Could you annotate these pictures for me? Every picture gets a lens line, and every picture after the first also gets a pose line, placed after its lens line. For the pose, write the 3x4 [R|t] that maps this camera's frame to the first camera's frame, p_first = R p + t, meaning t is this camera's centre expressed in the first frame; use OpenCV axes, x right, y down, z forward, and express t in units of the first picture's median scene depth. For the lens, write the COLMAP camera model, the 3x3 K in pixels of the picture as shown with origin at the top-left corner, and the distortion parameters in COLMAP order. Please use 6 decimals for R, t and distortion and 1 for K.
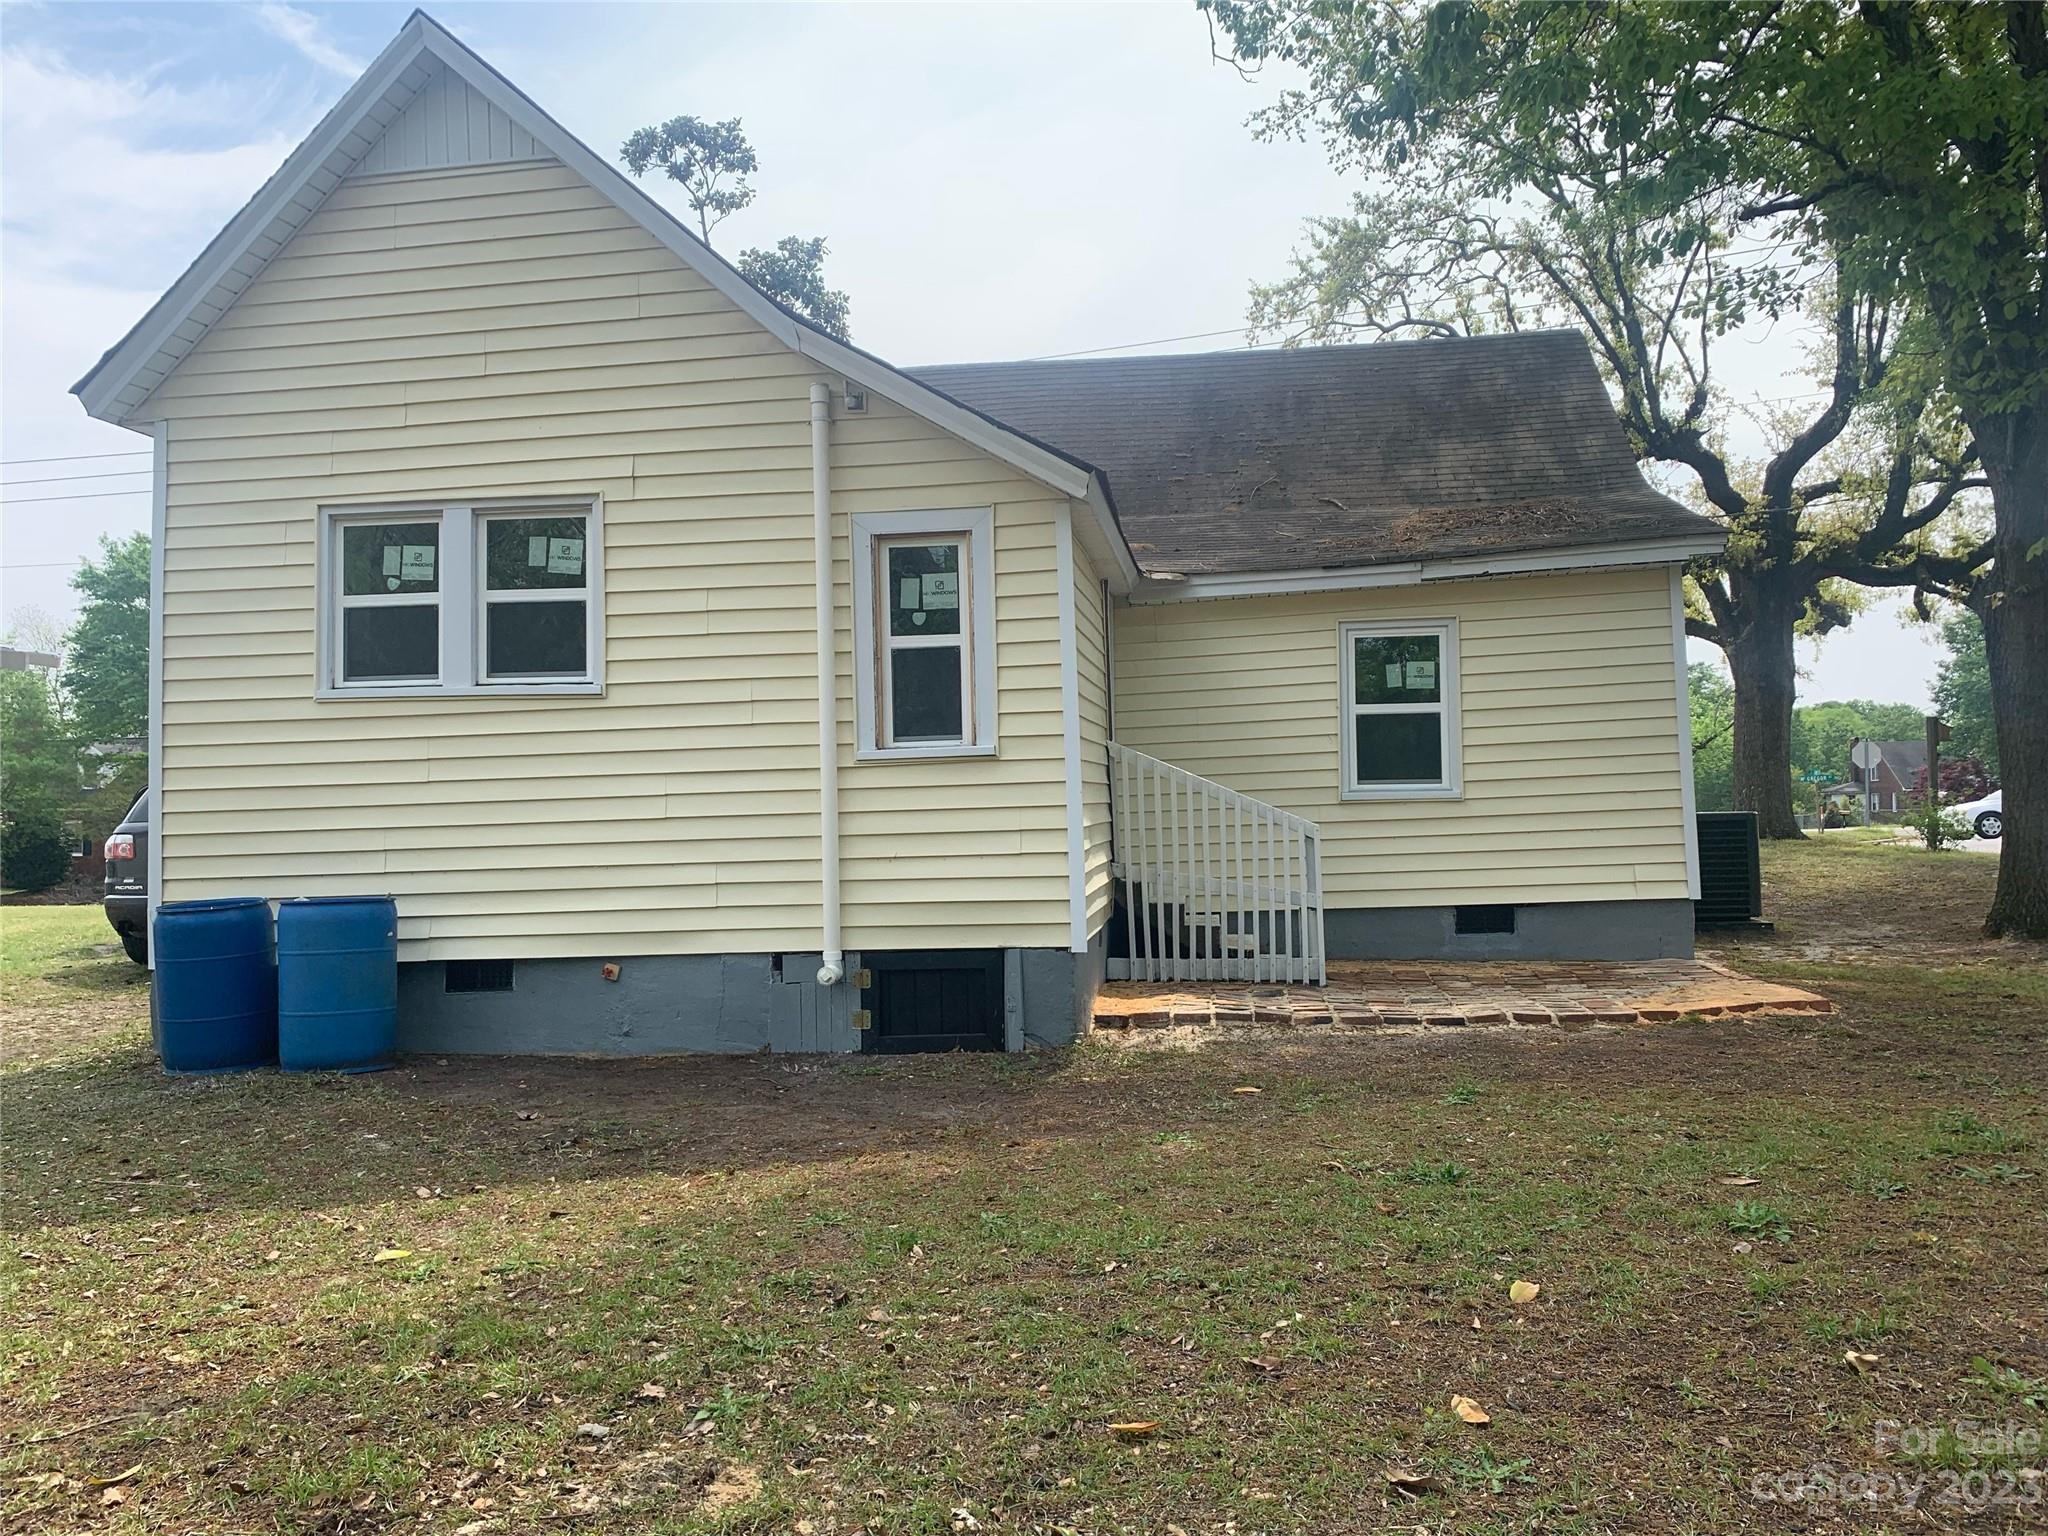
lens RADIAL K [[1521.1, 0, 1014.6], [0, 1521.1, 761.6], [0, 0, 1]] dist [0.025339, -0.043525]
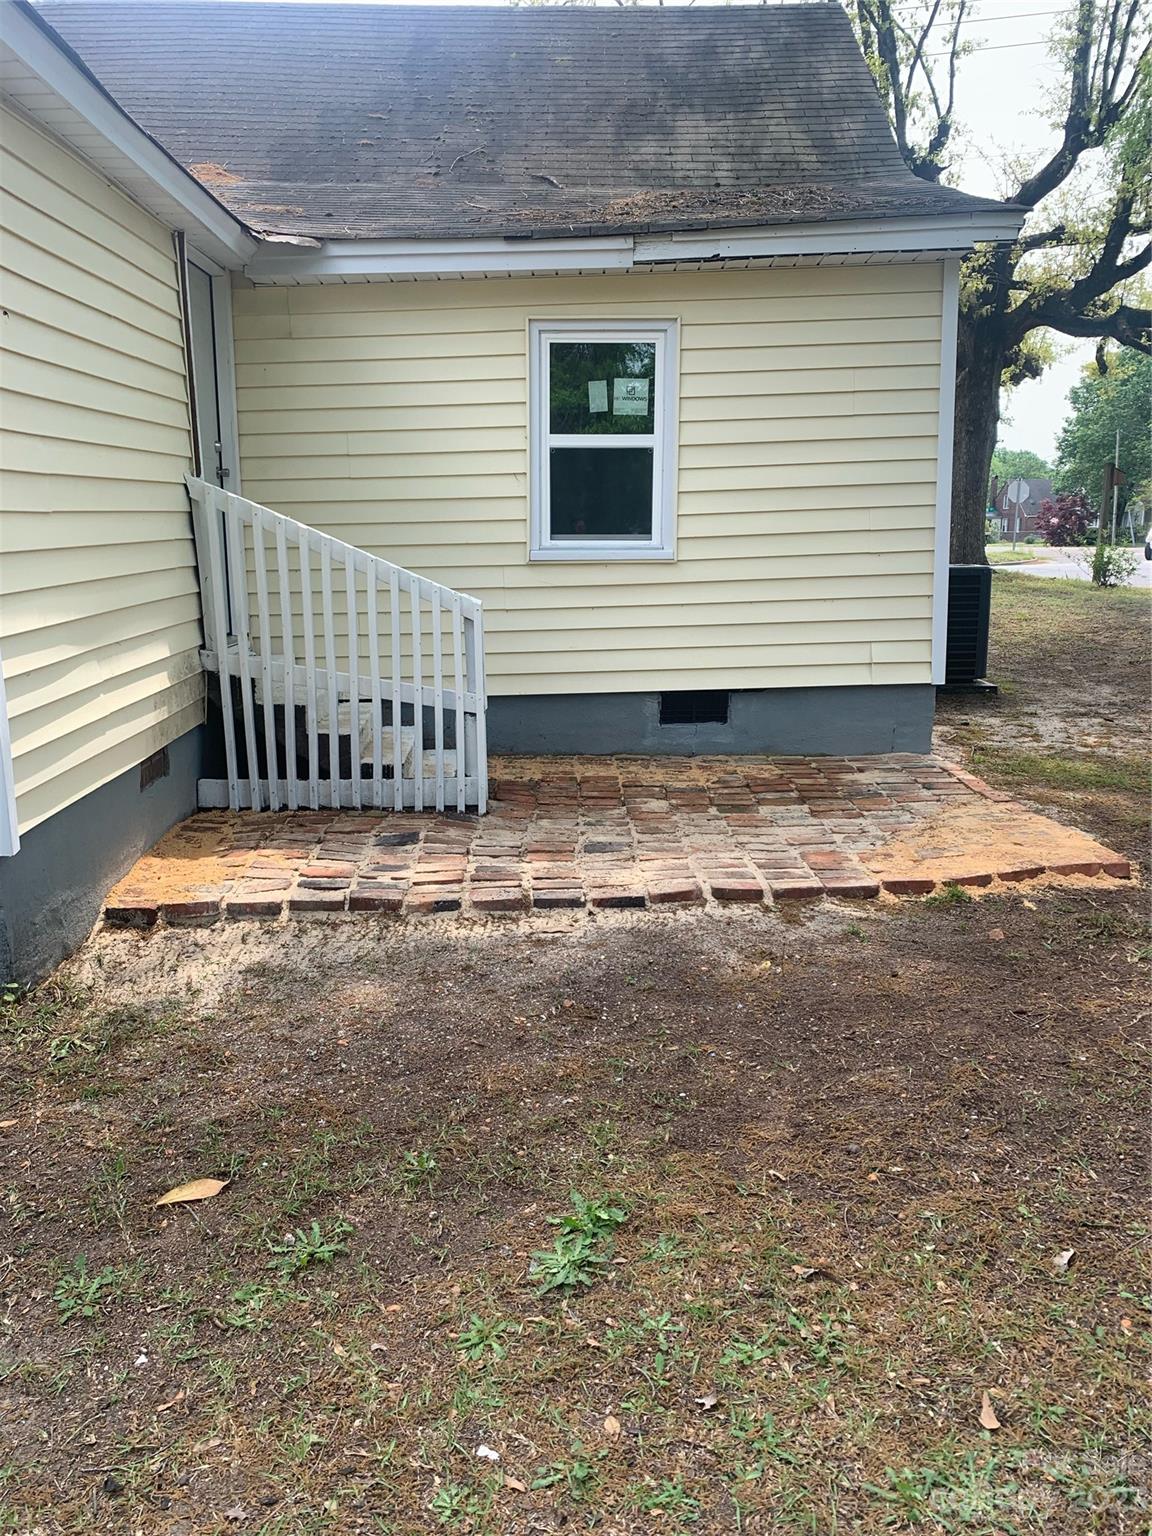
lens RADIAL K [[1140.8, 0, 561.2], [0, 1140.8, 765.0], [0, 0, 1]] dist [0.025339, -0.043525]
pose [[0.987721, -0.021606, 0.154729, 0.135347], [-0.015801, 0.971497, 0.236524, -0.011284], [-0.155429, -0.236064, 0.959226, 0.395556]]
